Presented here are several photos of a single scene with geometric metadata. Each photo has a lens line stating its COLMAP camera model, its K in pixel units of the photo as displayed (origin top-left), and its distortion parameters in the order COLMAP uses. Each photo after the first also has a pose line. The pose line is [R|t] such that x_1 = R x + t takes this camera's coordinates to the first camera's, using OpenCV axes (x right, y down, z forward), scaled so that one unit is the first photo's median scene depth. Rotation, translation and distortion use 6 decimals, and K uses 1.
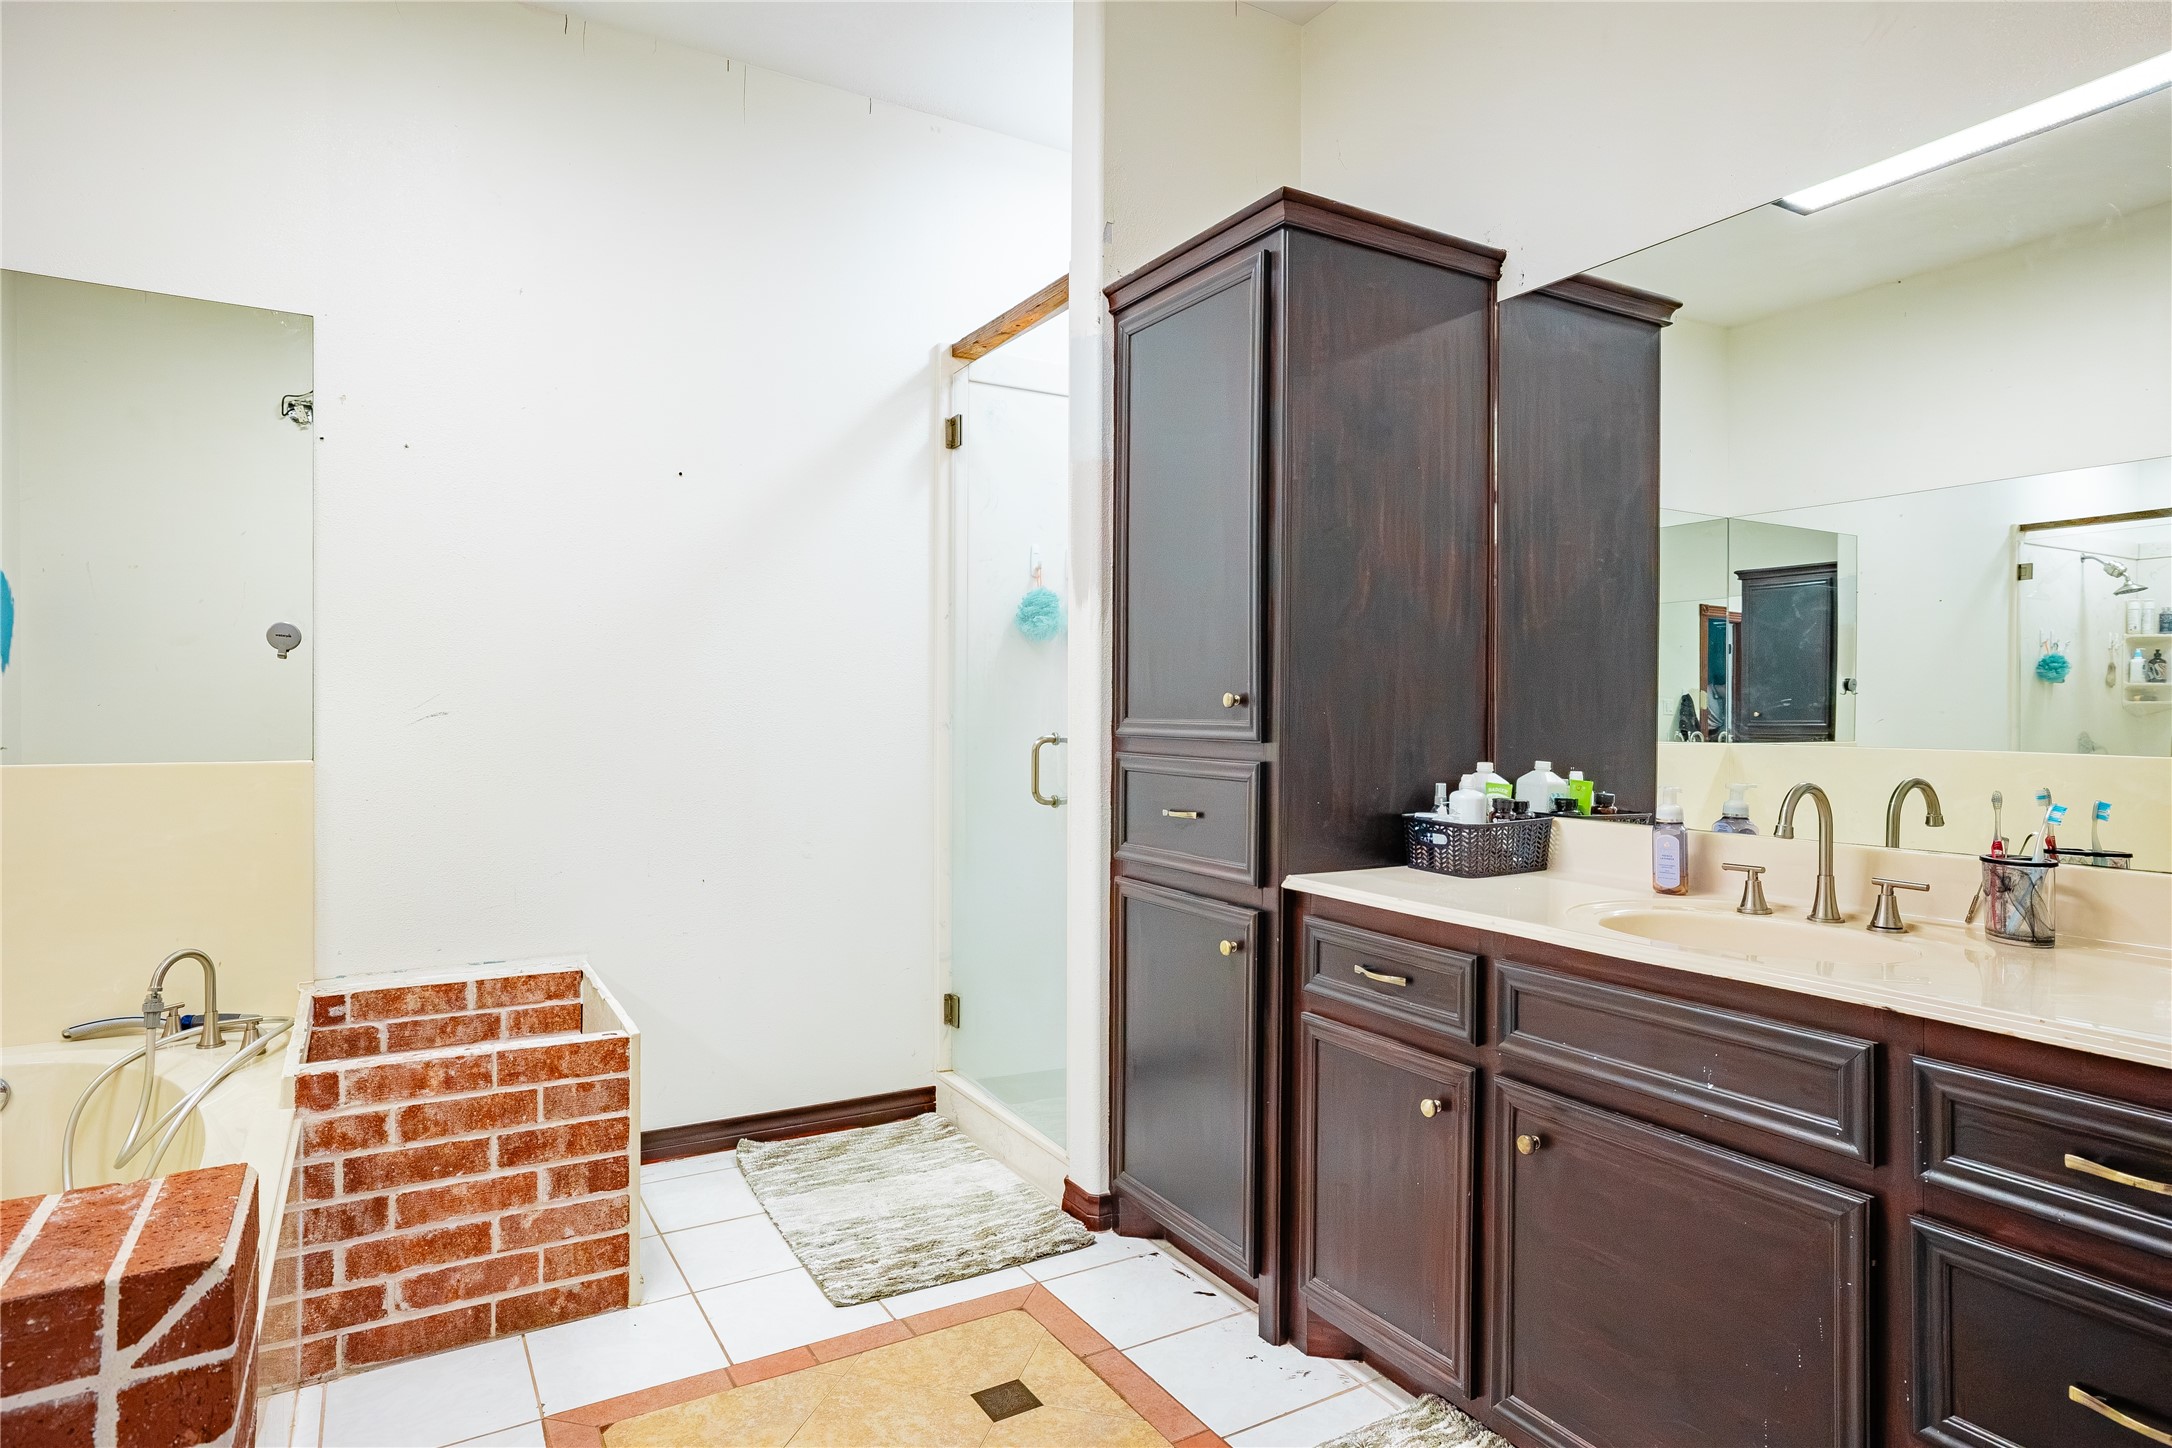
lens RADIAL K [[1211.8, 0, 1086.0], [0, 1211.8, 724.0], [0, 0, 1]] dist [-0.028882, 0.038238]
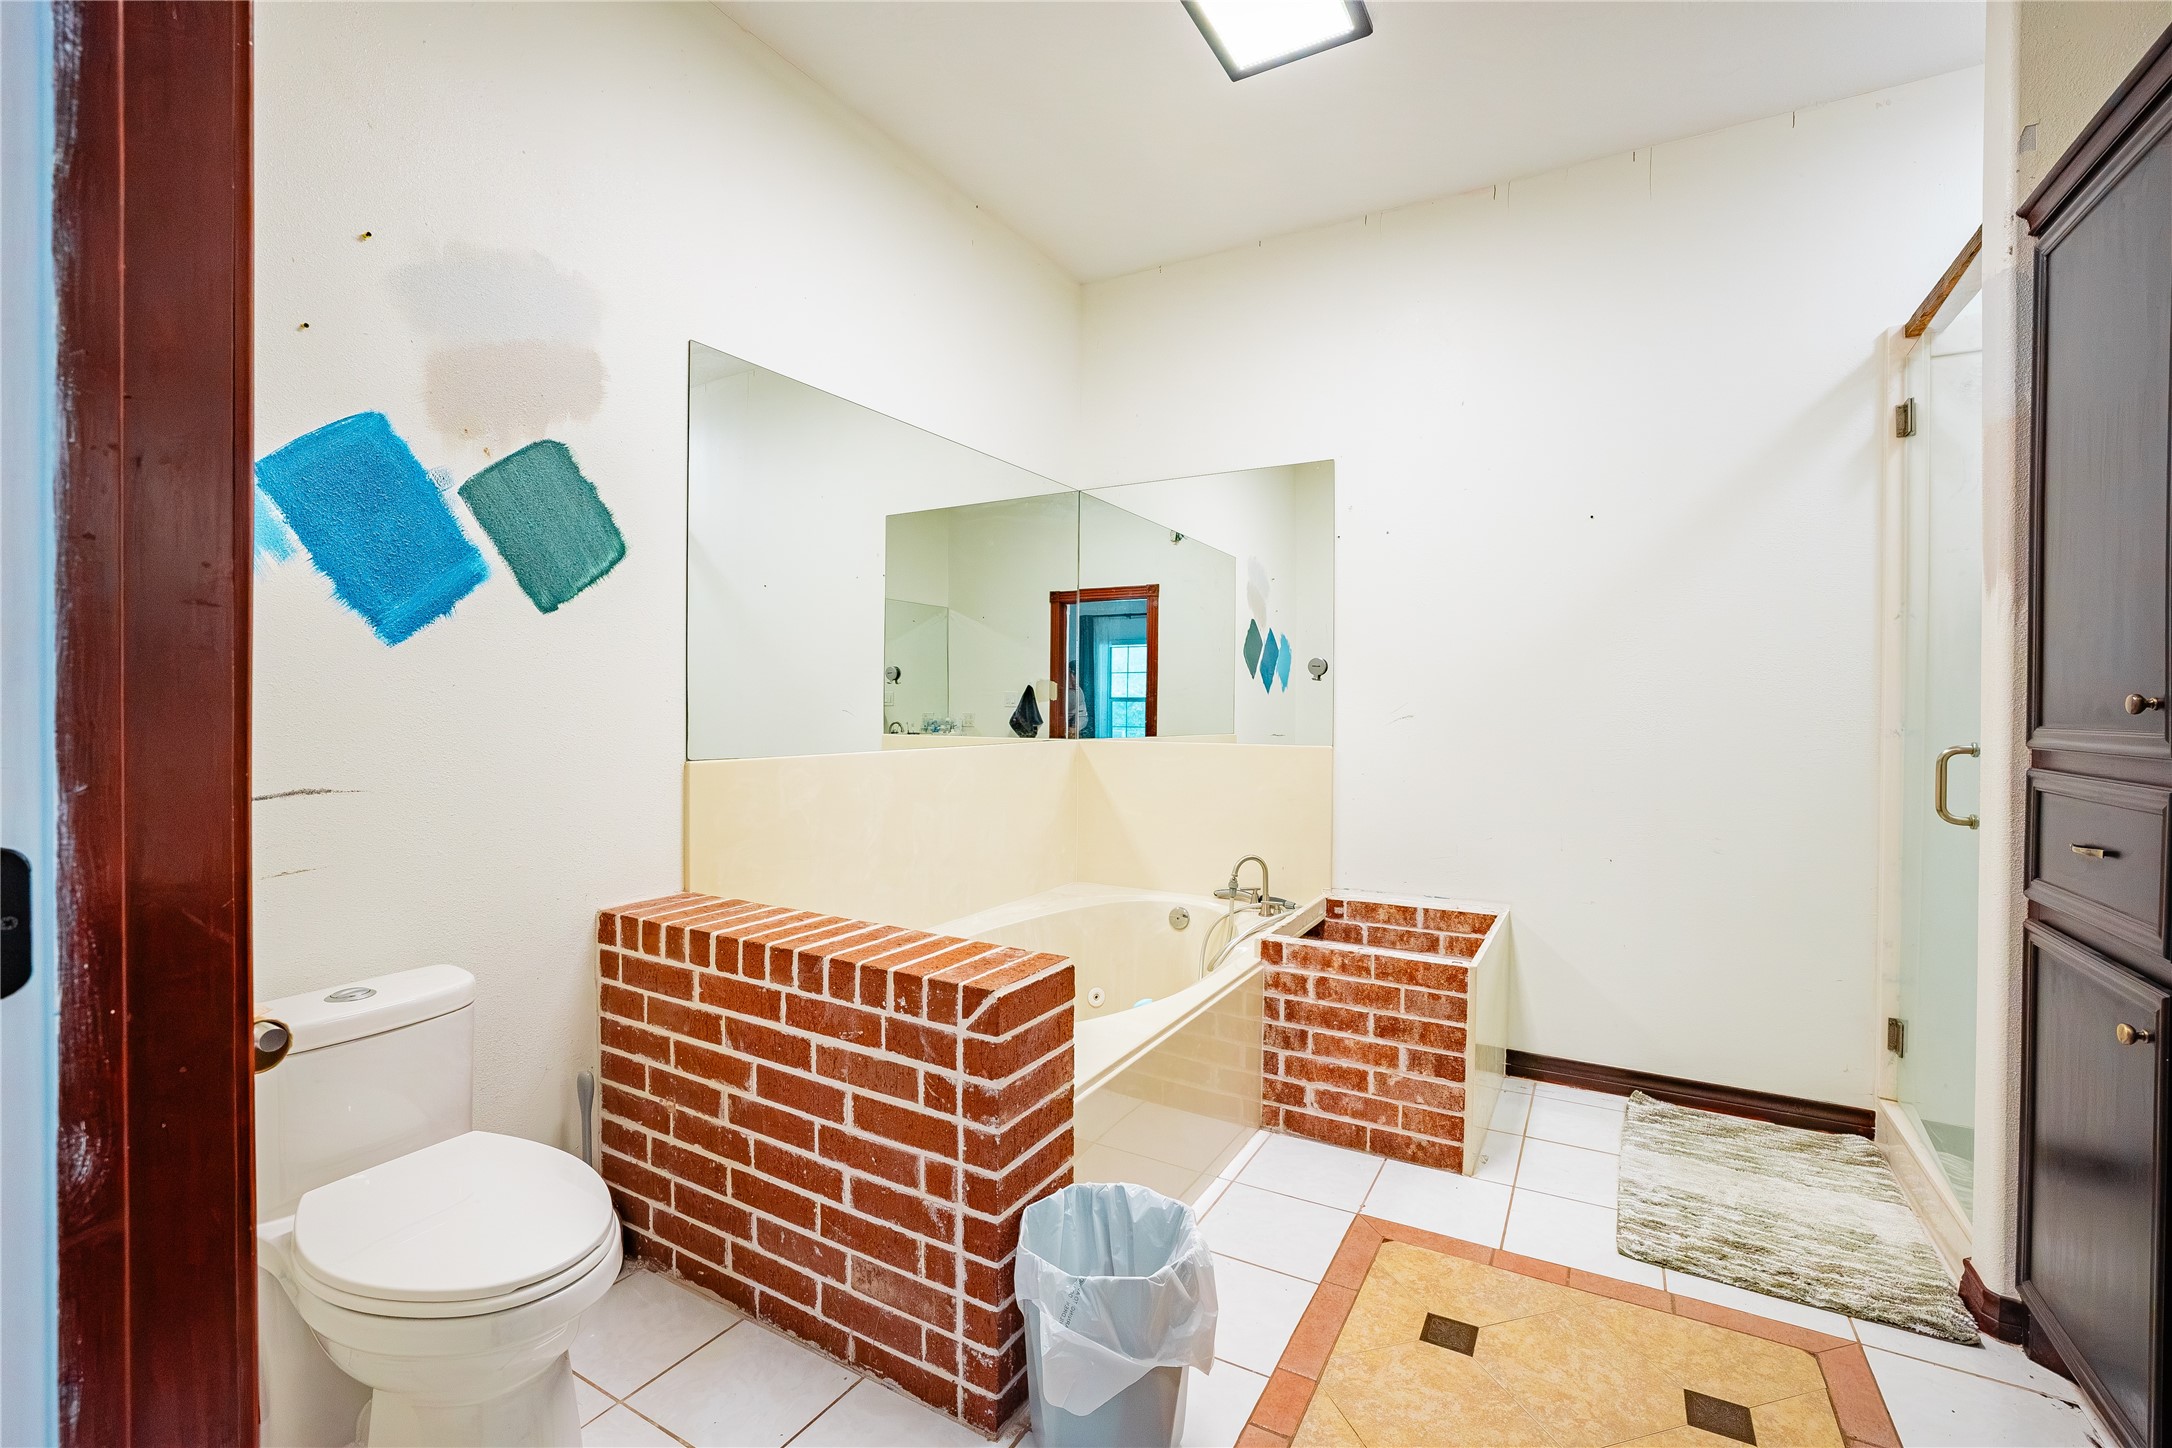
lens RADIAL K [[927.5, 0, 1086.0], [0, 927.5, 724.0], [0, 0, 1]] dist [-0.030302, 0.014021]
pose [[0.501932, 0.011402, -0.864832, 0.269362], [-0.012315, 0.999906, 0.006036, -0.002867], [0.864819, 0.007621, 0.502026, 0.149090]]
